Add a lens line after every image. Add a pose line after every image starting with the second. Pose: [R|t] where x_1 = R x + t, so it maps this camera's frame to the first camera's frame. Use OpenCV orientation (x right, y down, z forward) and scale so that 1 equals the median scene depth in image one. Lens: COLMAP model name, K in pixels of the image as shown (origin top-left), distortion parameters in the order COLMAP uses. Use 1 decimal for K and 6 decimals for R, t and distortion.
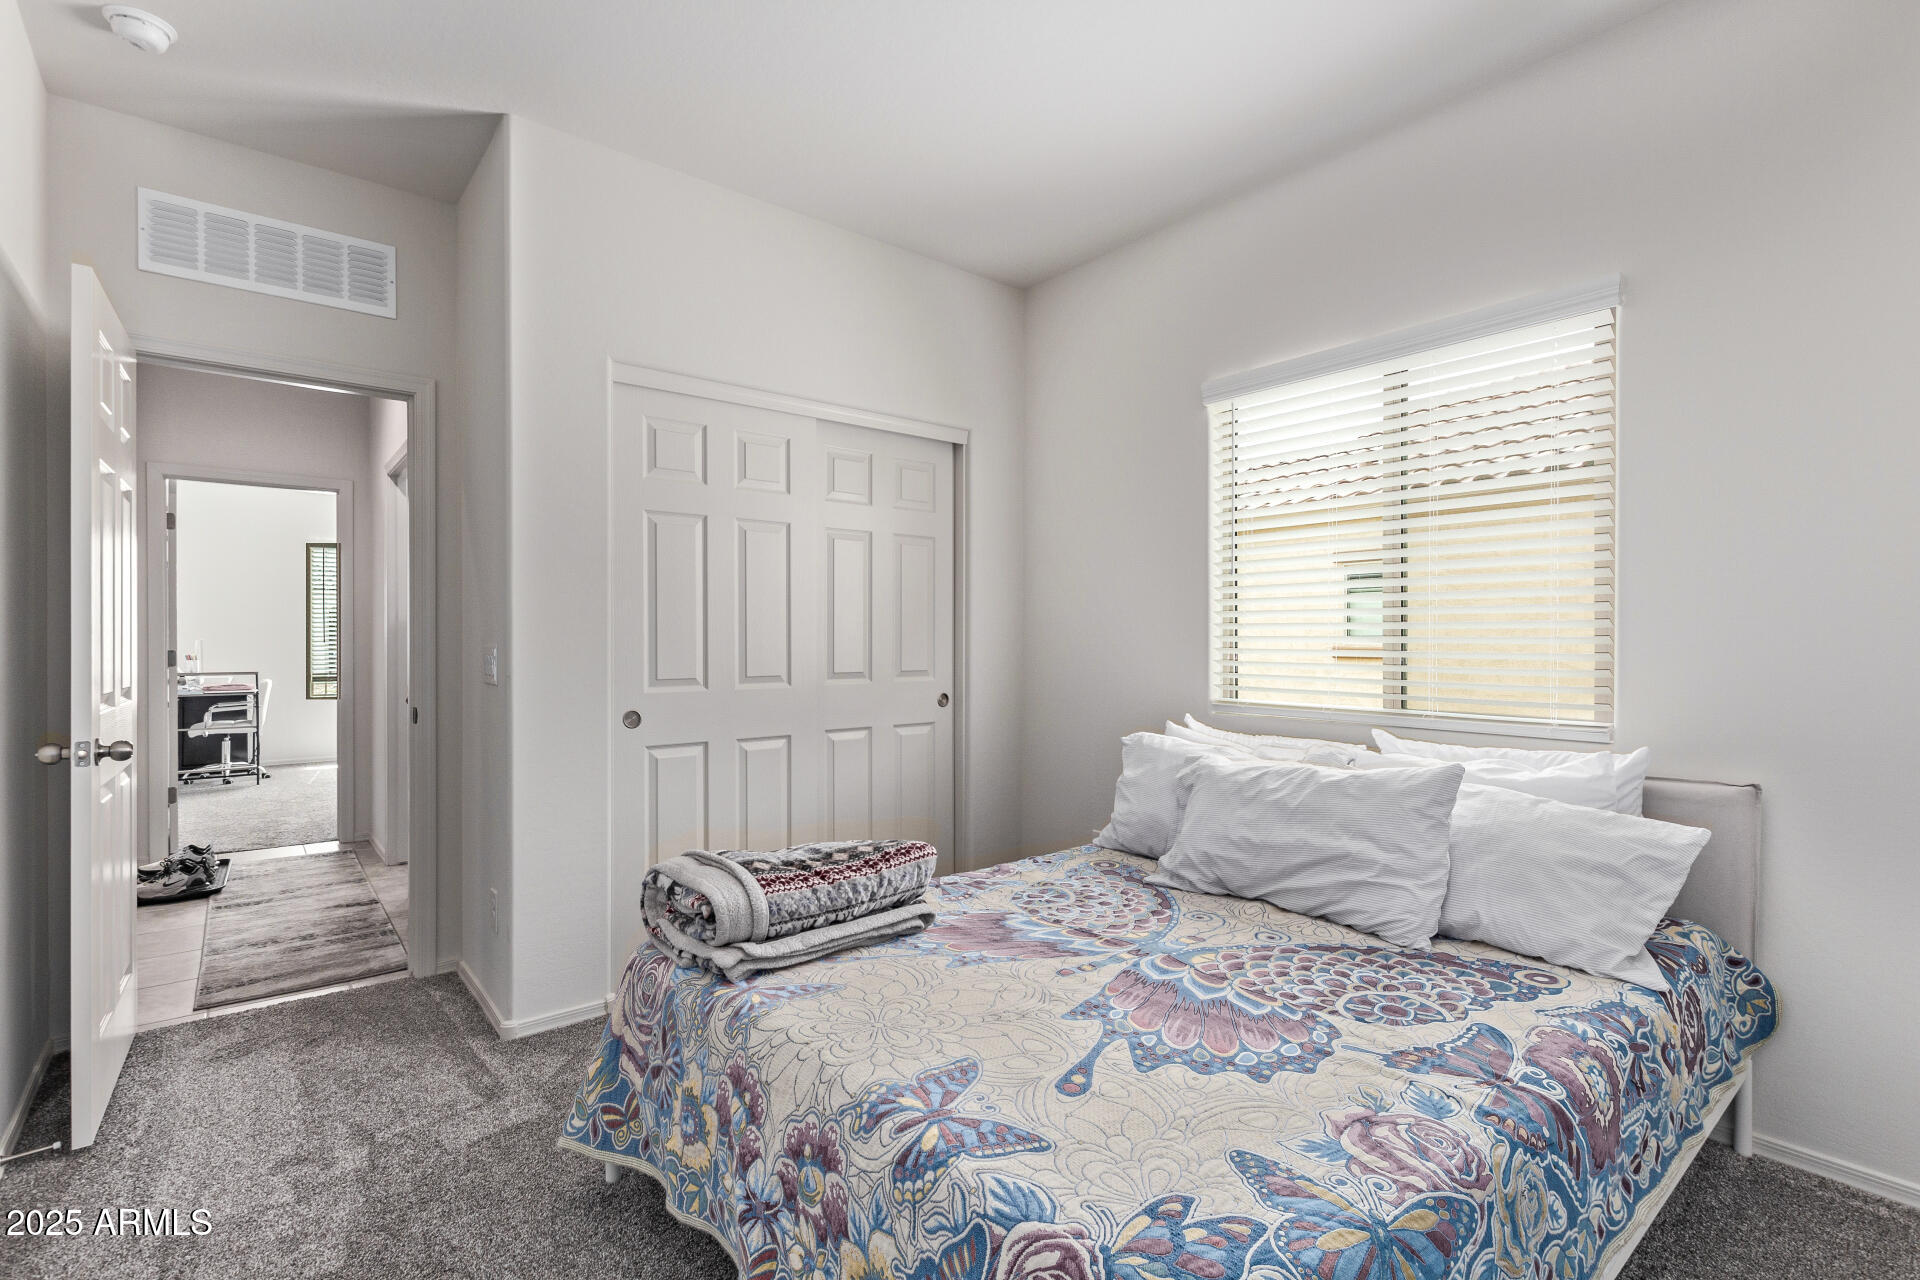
lens RADIAL K [[894.4, 0, 960.0], [0, 894.4, 640.0], [0, 0, 1]] dist [0.000935, 0.000048]
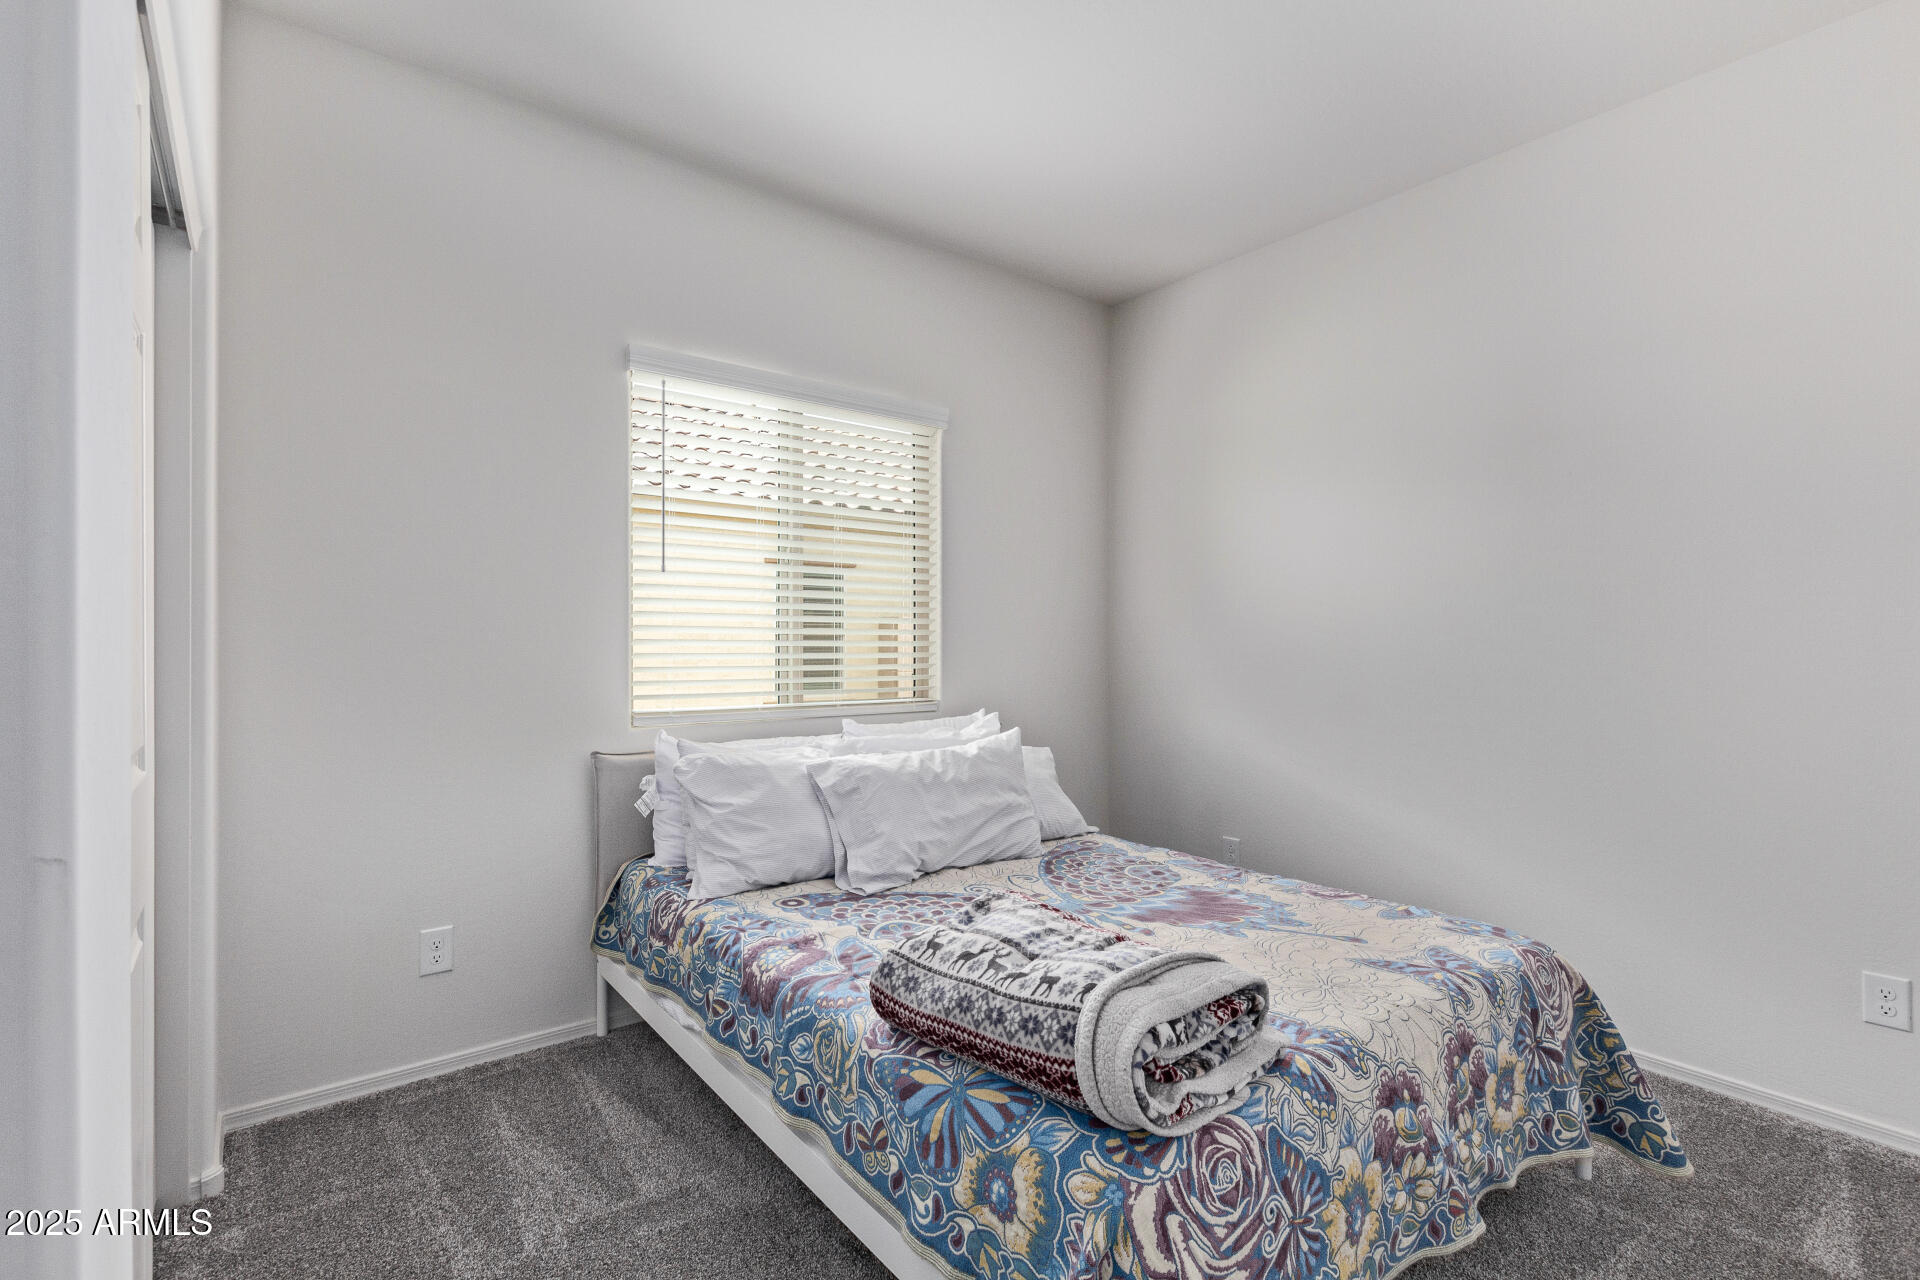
lens RADIAL K [[878.9, 0, 960.0], [0, 878.9, 640.0], [0, 0, 1]] dist [-0.000508, -0.000044]
pose [[0.023875, -0.001334, 0.999714, -0.972561], [0.002266, 0.999997, 0.001280, -0.008511], [-0.999712, 0.002234, 0.023878, 1.151522]]
